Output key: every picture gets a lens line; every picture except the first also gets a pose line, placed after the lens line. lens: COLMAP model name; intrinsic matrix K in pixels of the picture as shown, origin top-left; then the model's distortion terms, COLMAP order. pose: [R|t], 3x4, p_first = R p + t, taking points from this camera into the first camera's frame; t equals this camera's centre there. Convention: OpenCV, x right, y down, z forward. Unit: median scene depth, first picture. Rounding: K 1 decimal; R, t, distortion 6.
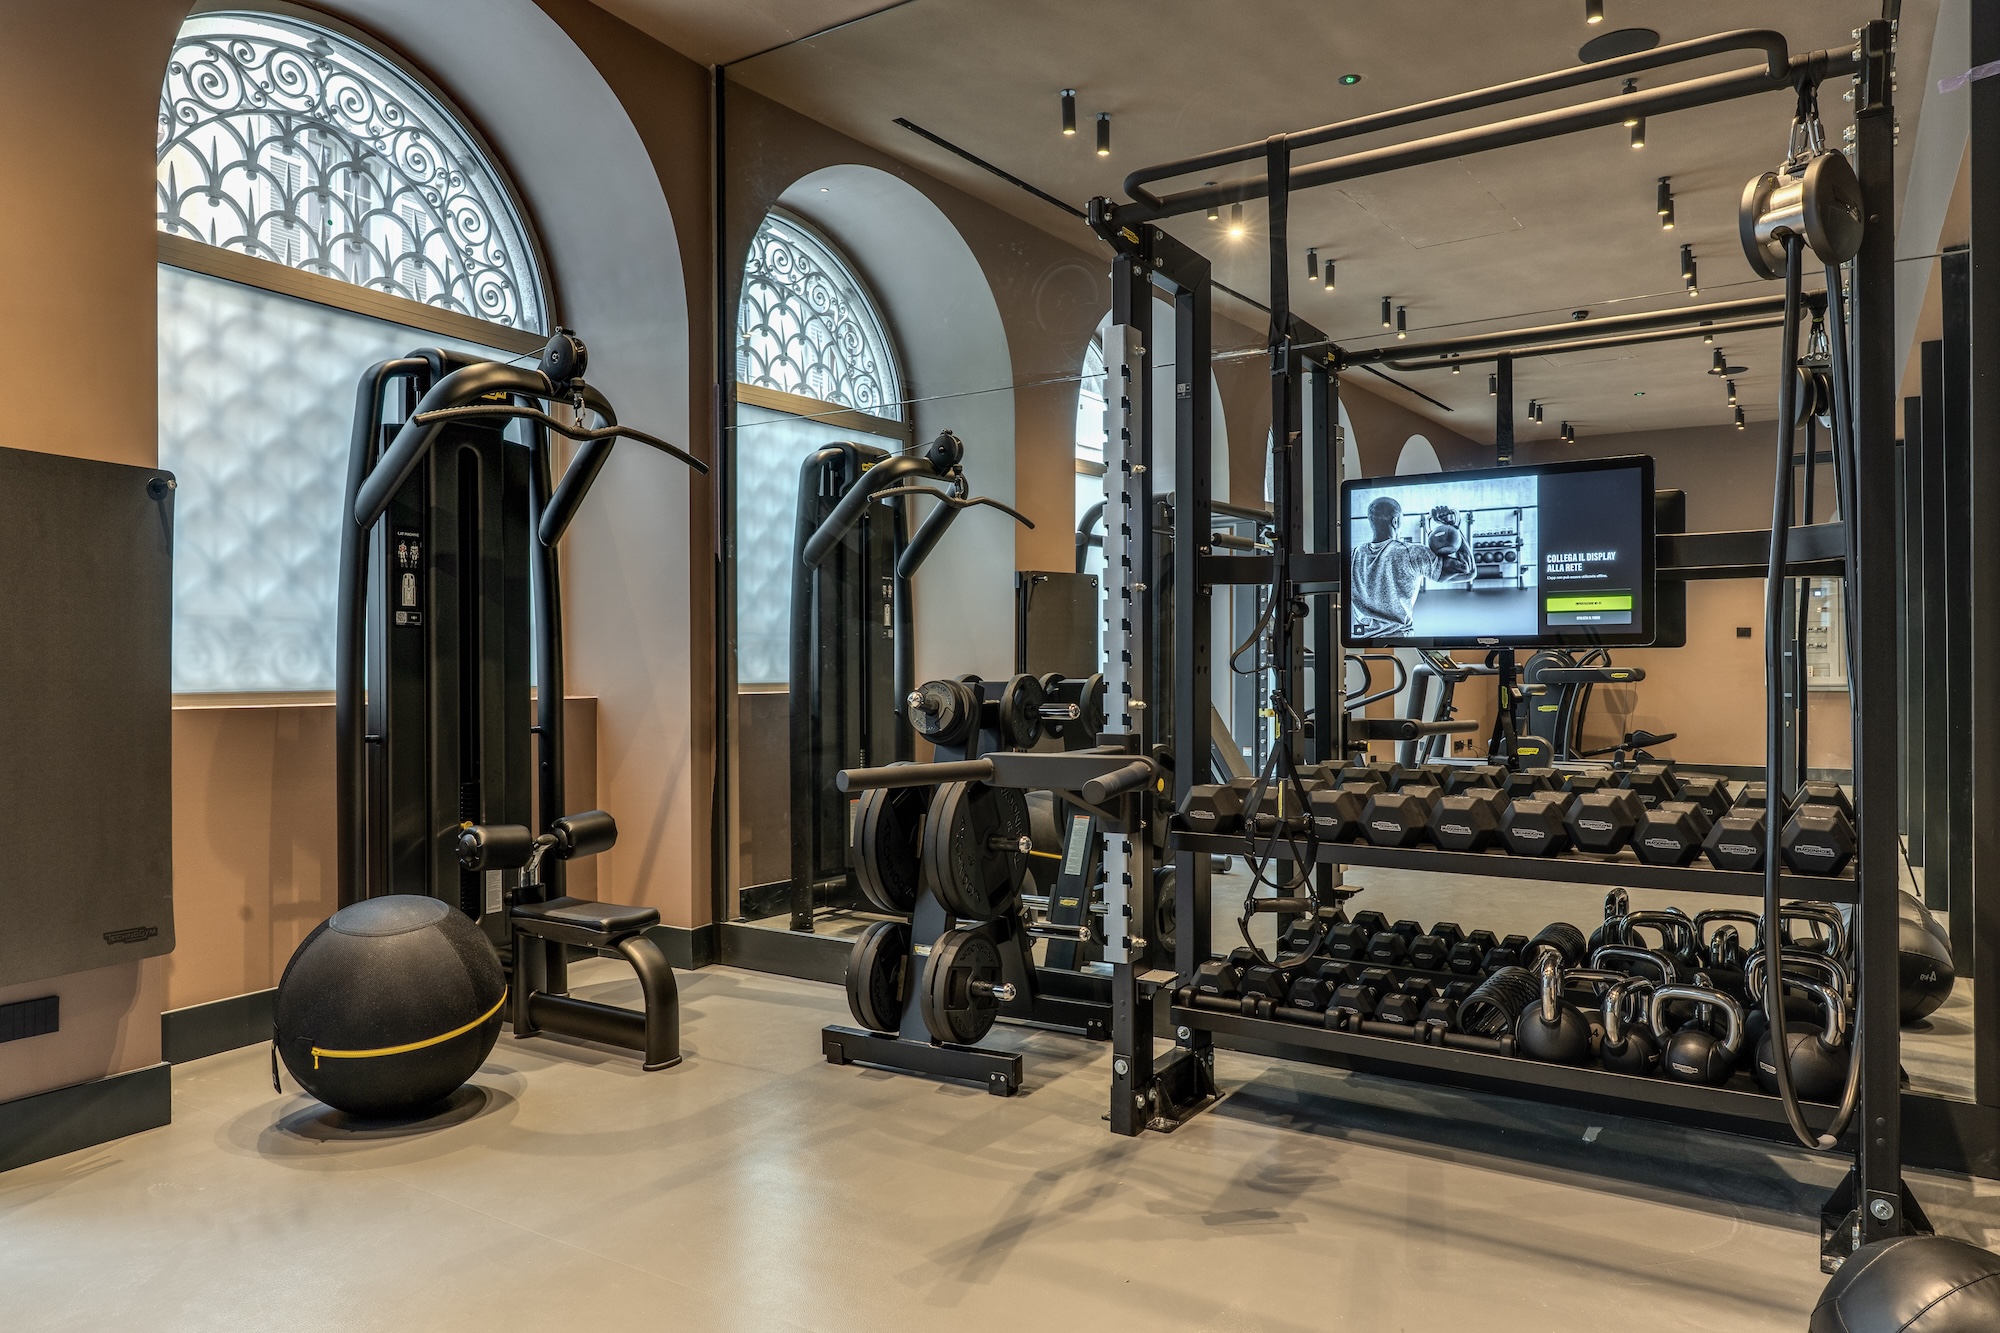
lens RADIAL K [[1324.4, 0, 999.3], [0, 1324.4, 665.0], [0, 0, 1]] dist [0.001203, -0.000204]
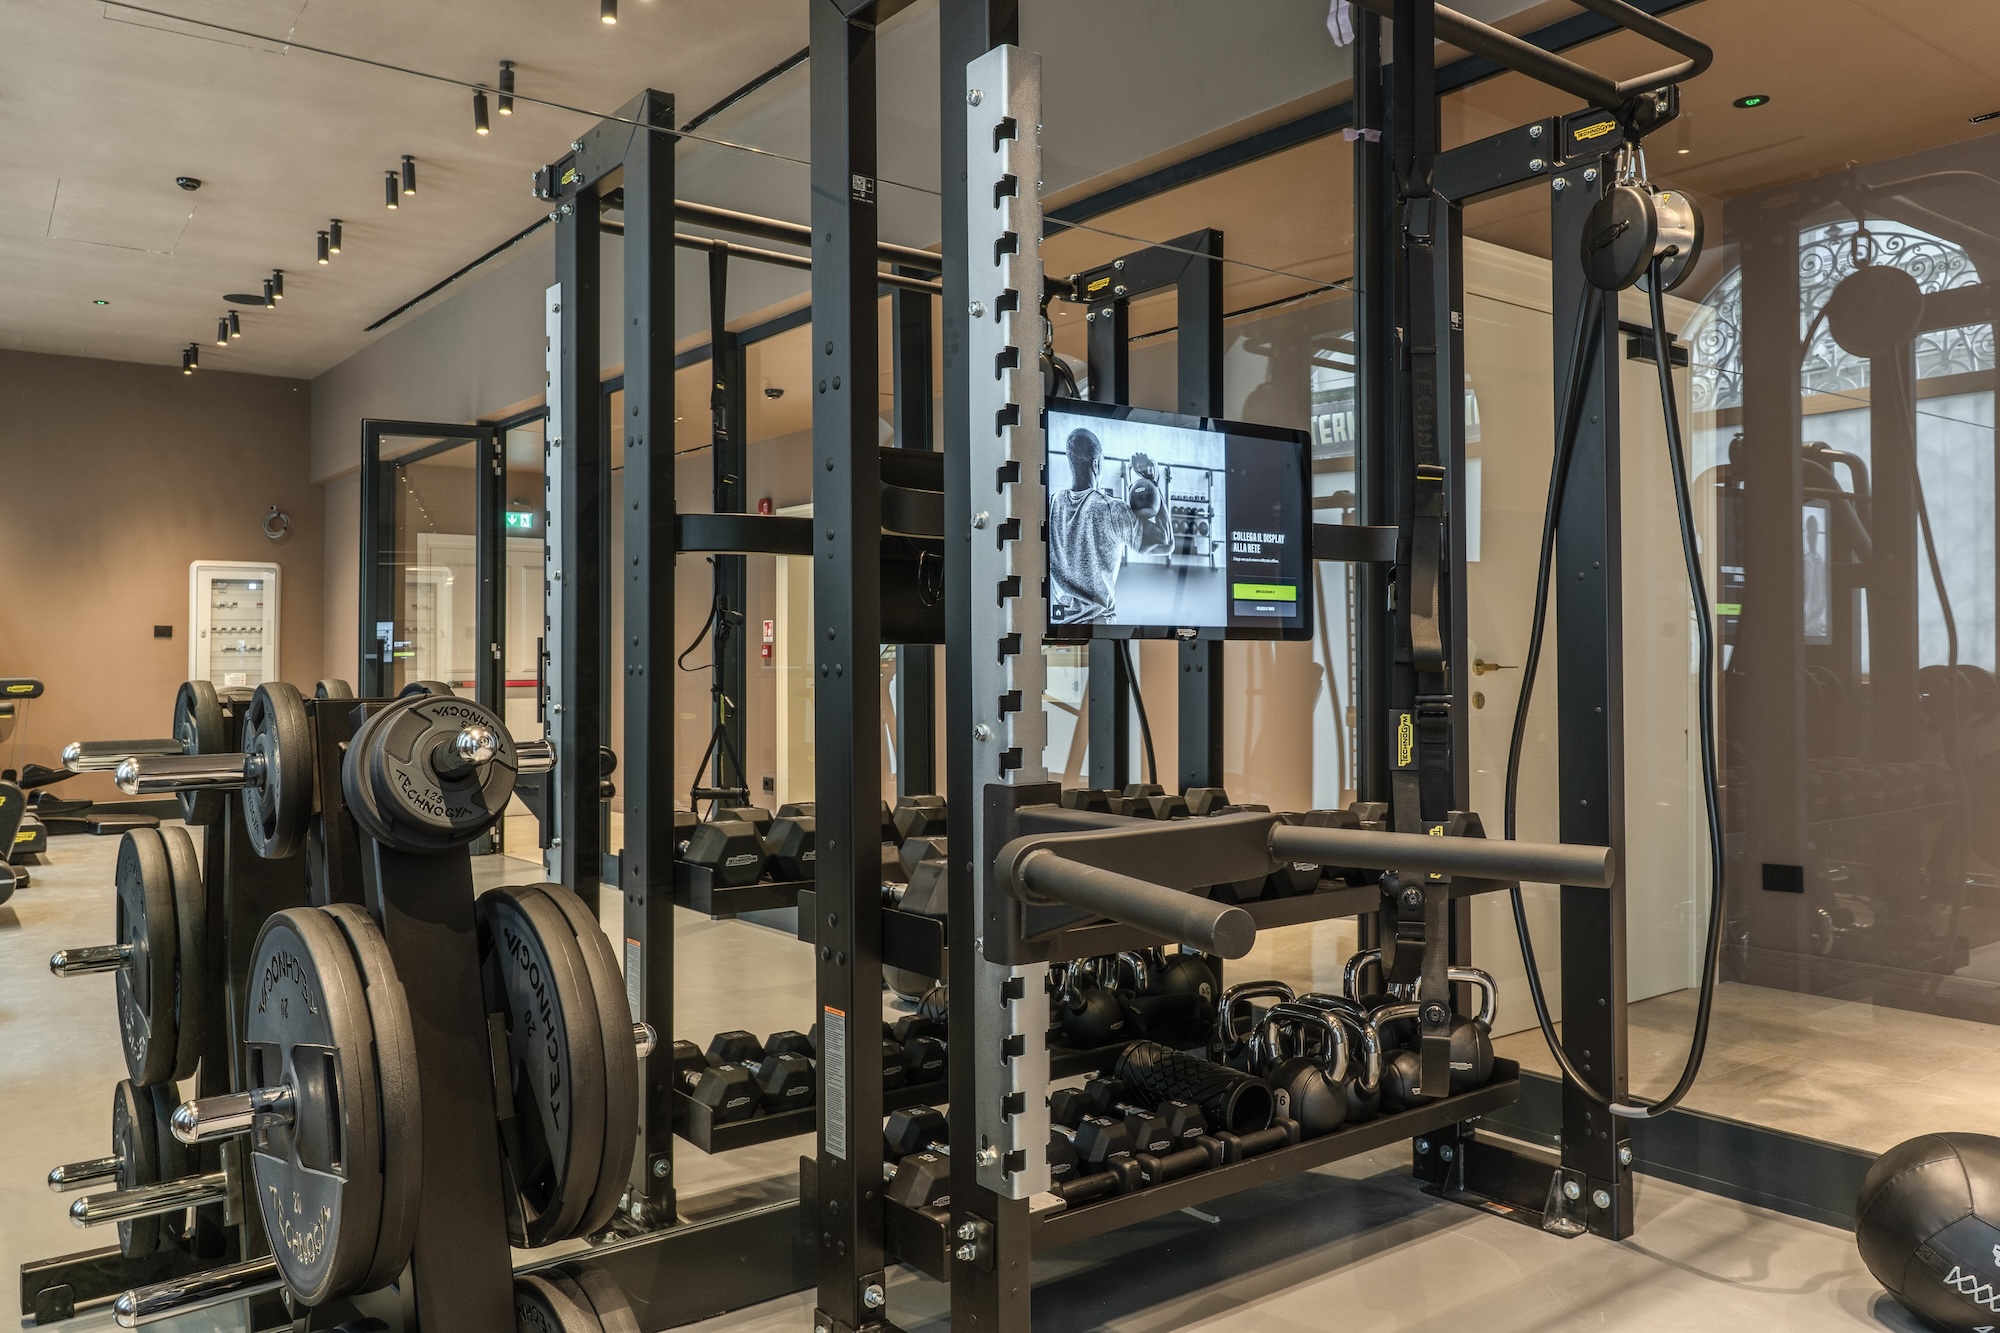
lens RADIAL K [[1503.8, 0, 999.4], [0, 1503.8, 665.1], [0, 0, 1]] dist [0.001236, 0.000476]
pose [[0.327598, 0.004000, 0.944809, -0.510113], [0.002340, 0.999985, -0.005044, 0.005494], [-0.944814, 0.003863, 0.327583, 0.801530]]
